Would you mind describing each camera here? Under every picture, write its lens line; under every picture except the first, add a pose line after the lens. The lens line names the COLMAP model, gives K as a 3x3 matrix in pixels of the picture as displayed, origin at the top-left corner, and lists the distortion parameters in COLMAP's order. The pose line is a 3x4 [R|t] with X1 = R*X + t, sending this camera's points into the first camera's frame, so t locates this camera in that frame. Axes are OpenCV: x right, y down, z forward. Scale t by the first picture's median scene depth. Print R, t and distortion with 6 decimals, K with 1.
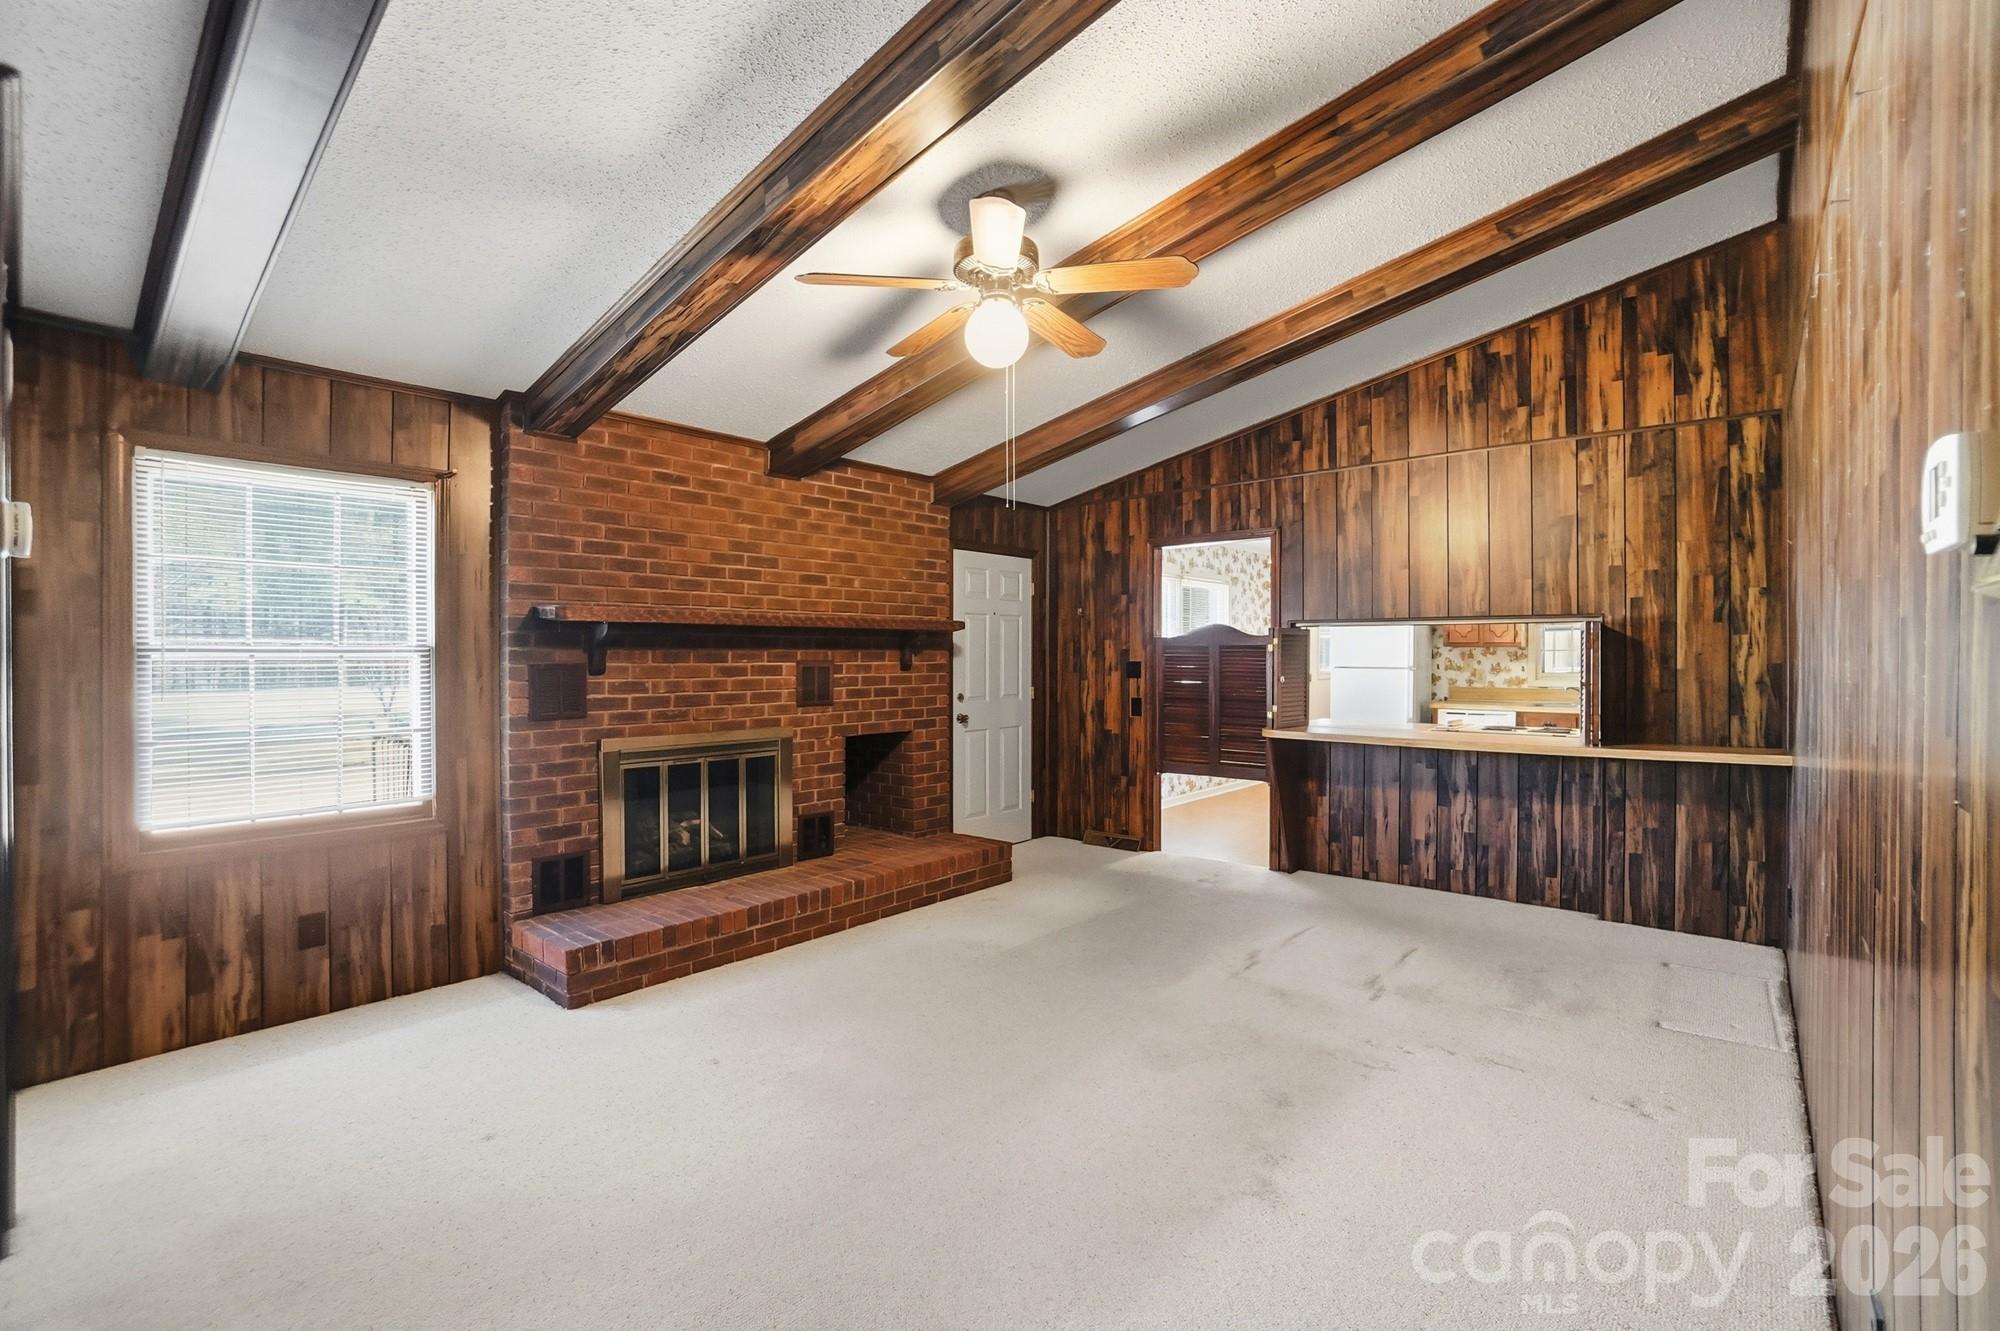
lens RADIAL K [[889.5, 0, 1000.0], [0, 889.5, 665.5], [0, 0, 1]] dist [-0.062561, 0.022931]
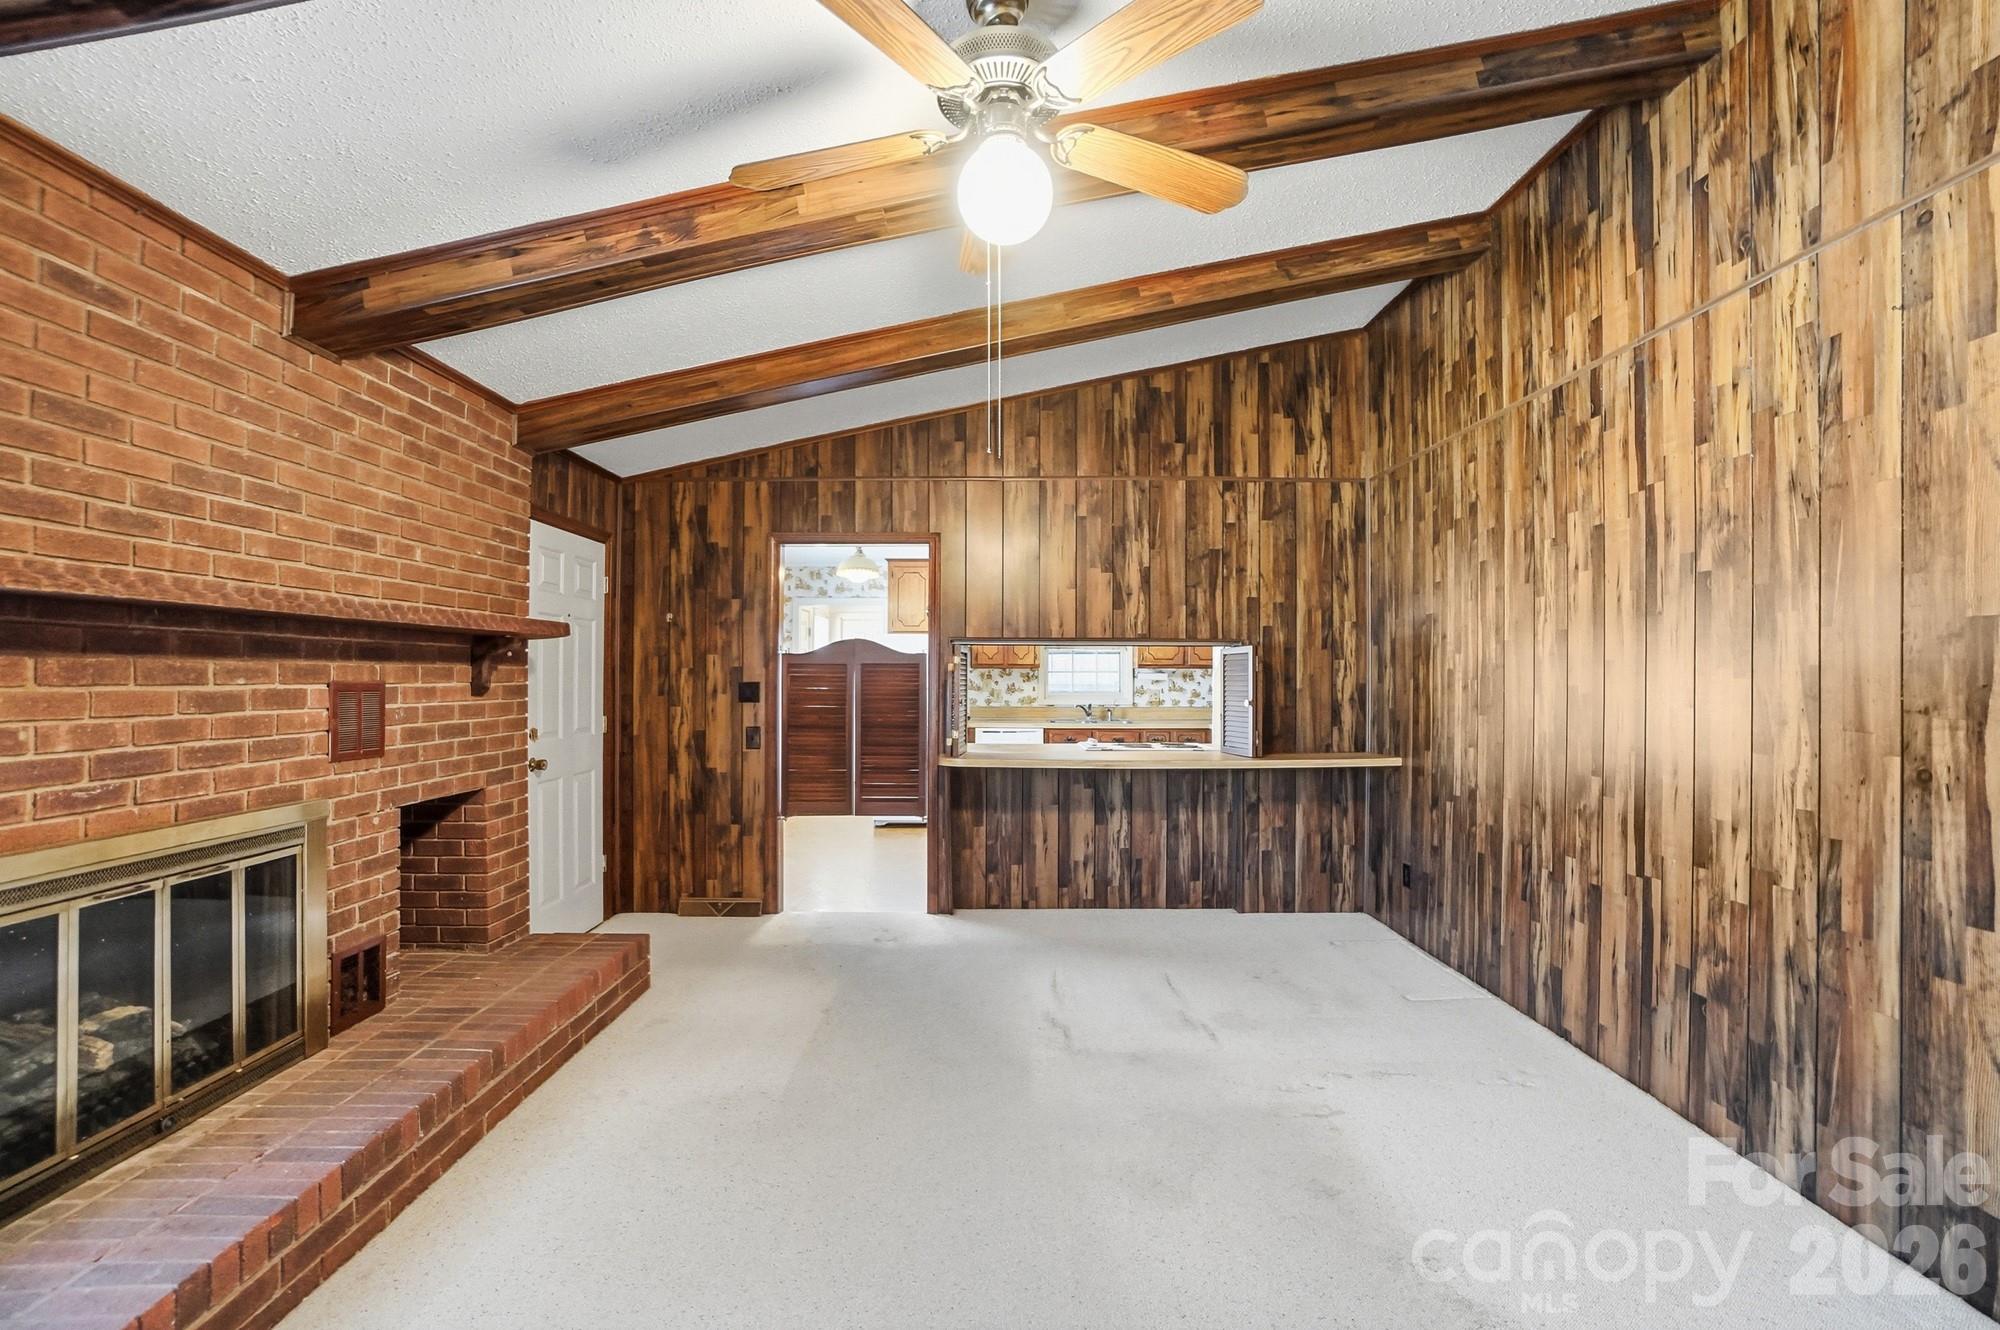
lens RADIAL K [[895.8, 0, 998.3], [0, 895.8, 678.5], [0, 0, 1]] dist [-0.063878, 0.024710]
pose [[0.759409, 0.002218, 0.650610, -0.268412], [0.002616, 0.999976, -0.006463, -0.002425], [-0.650609, 0.006611, 0.759384, 0.306054]]
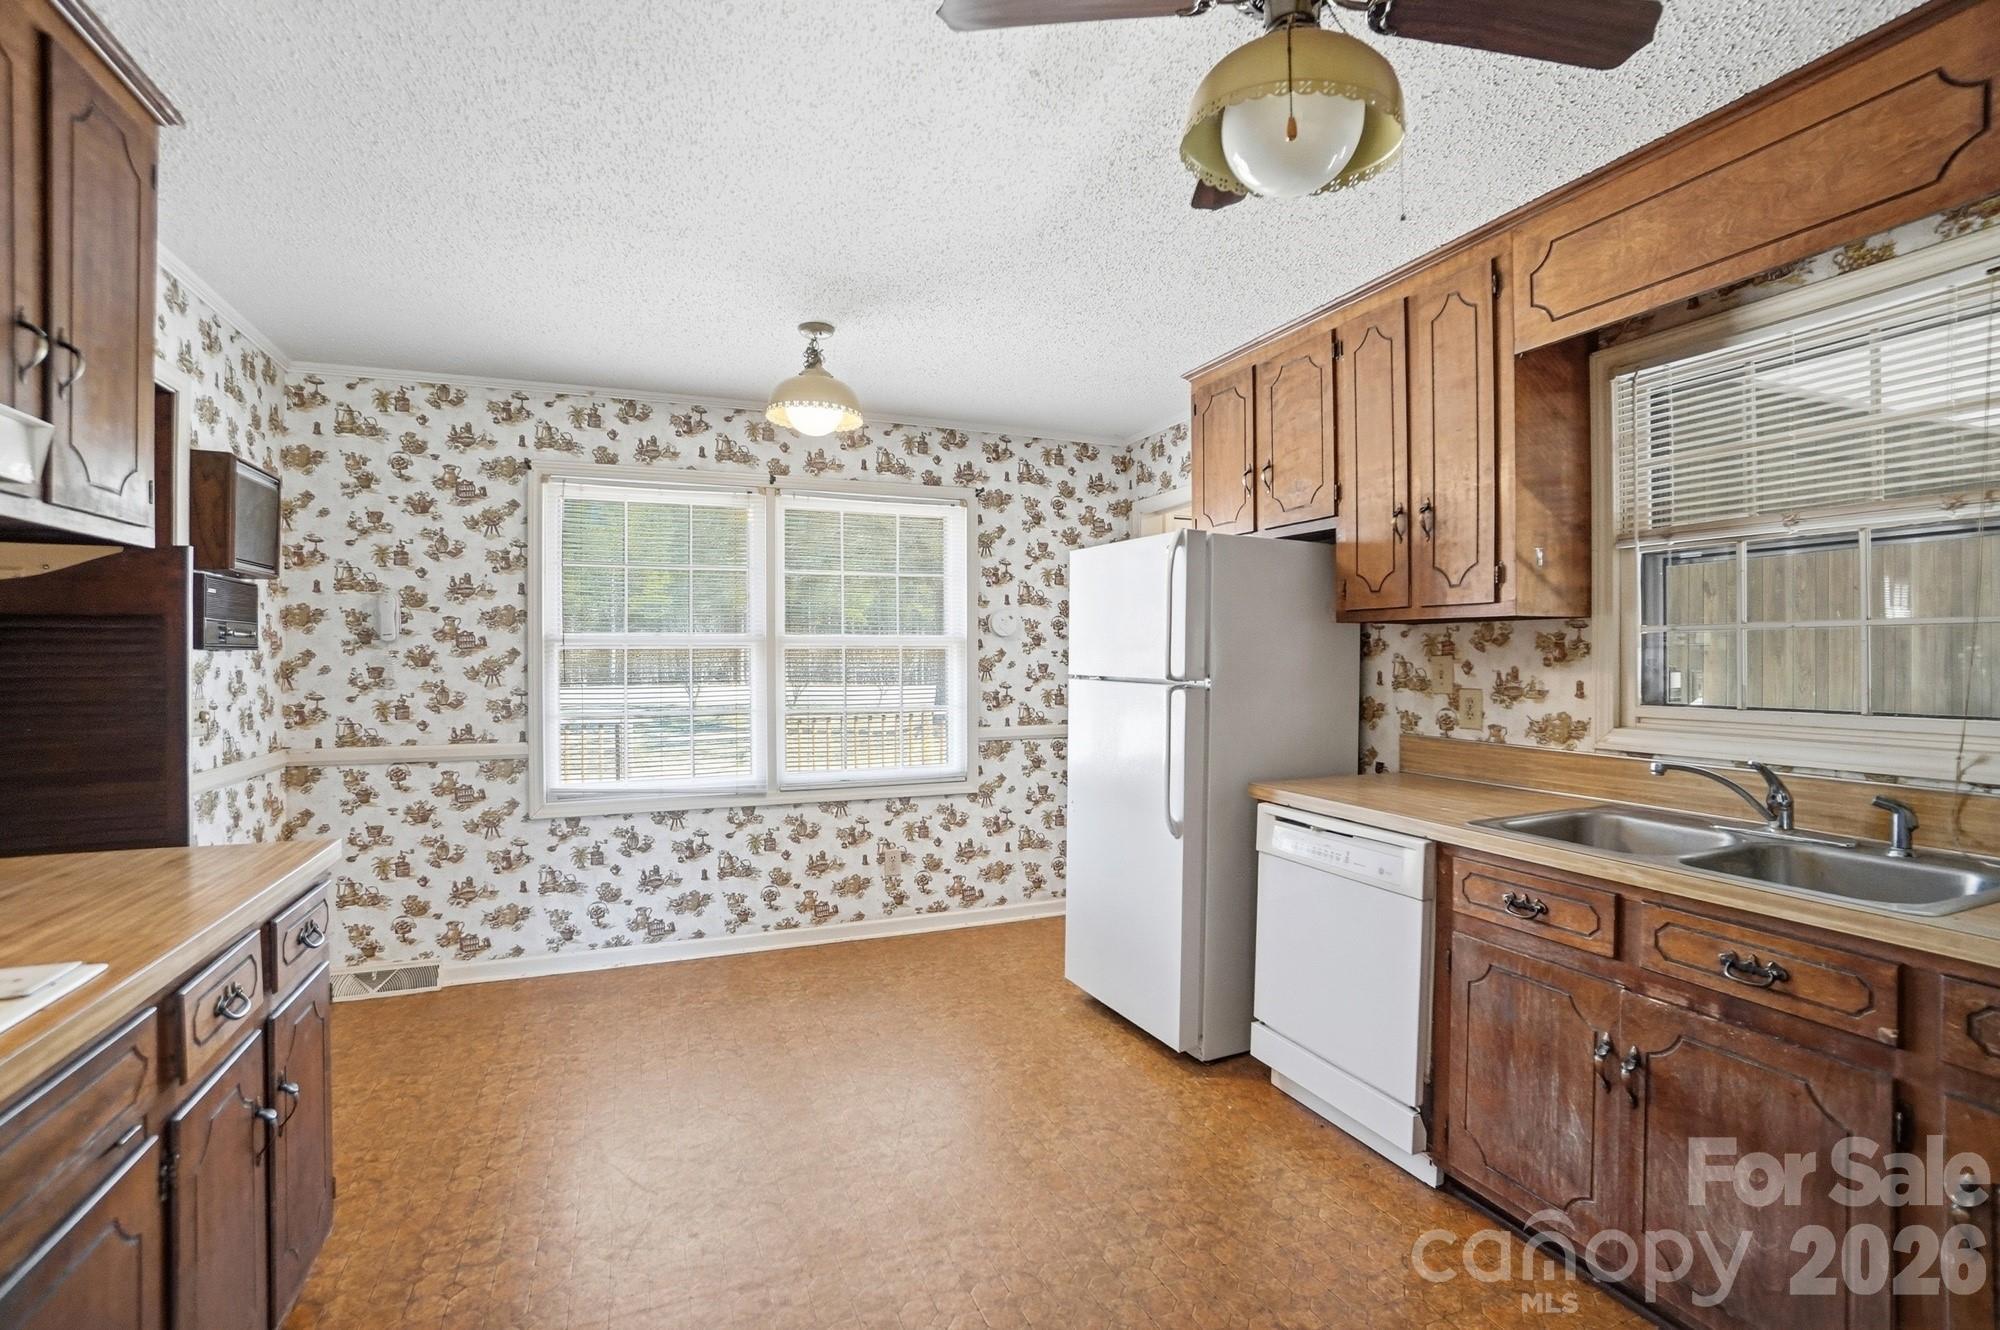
lens RADIAL K [[889.5, 0, 1000.0], [0, 889.5, 665.0], [0, 0, 1]] dist [-0.062561, 0.022931]
pose [[0.890924, 0.005081, -0.454123, 0.937126], [-0.004186, 0.999987, 0.002975, -0.007957], [0.454133, -0.000750, 0.890934, 1.071898]]
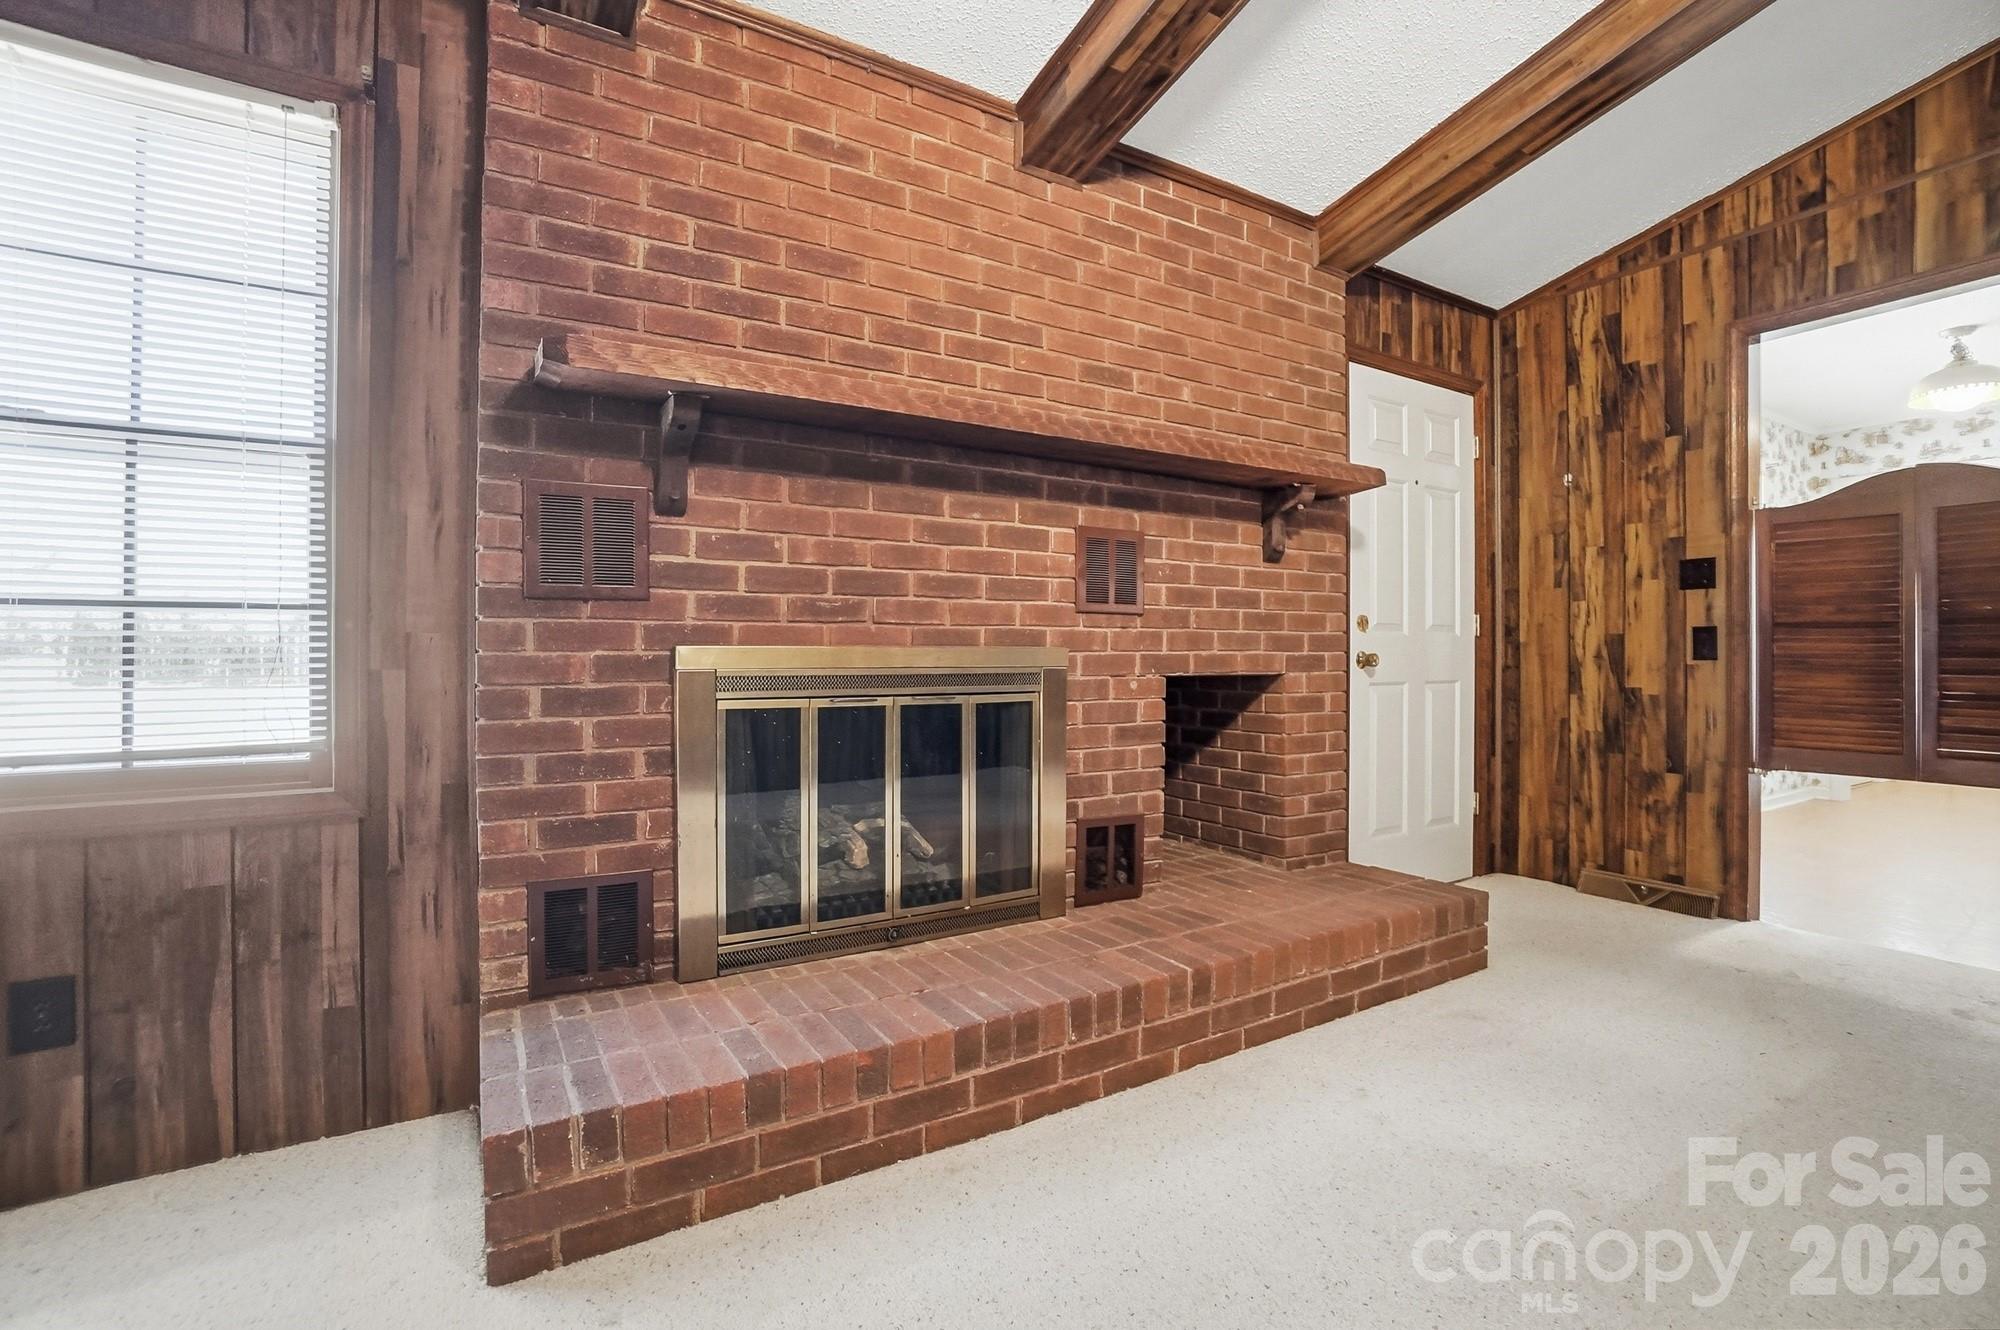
lens RADIAL K [[891.7, 0, 995.3], [0, 891.7, 650.5], [0, 0, 1]] dist [-0.062298, 0.022397]
pose [[0.946381, -0.000346, -0.323051, -0.104630], [-0.003672, 0.999923, -0.011828, 0.076140], [0.323030, 0.012380, 0.946308, 0.489089]]
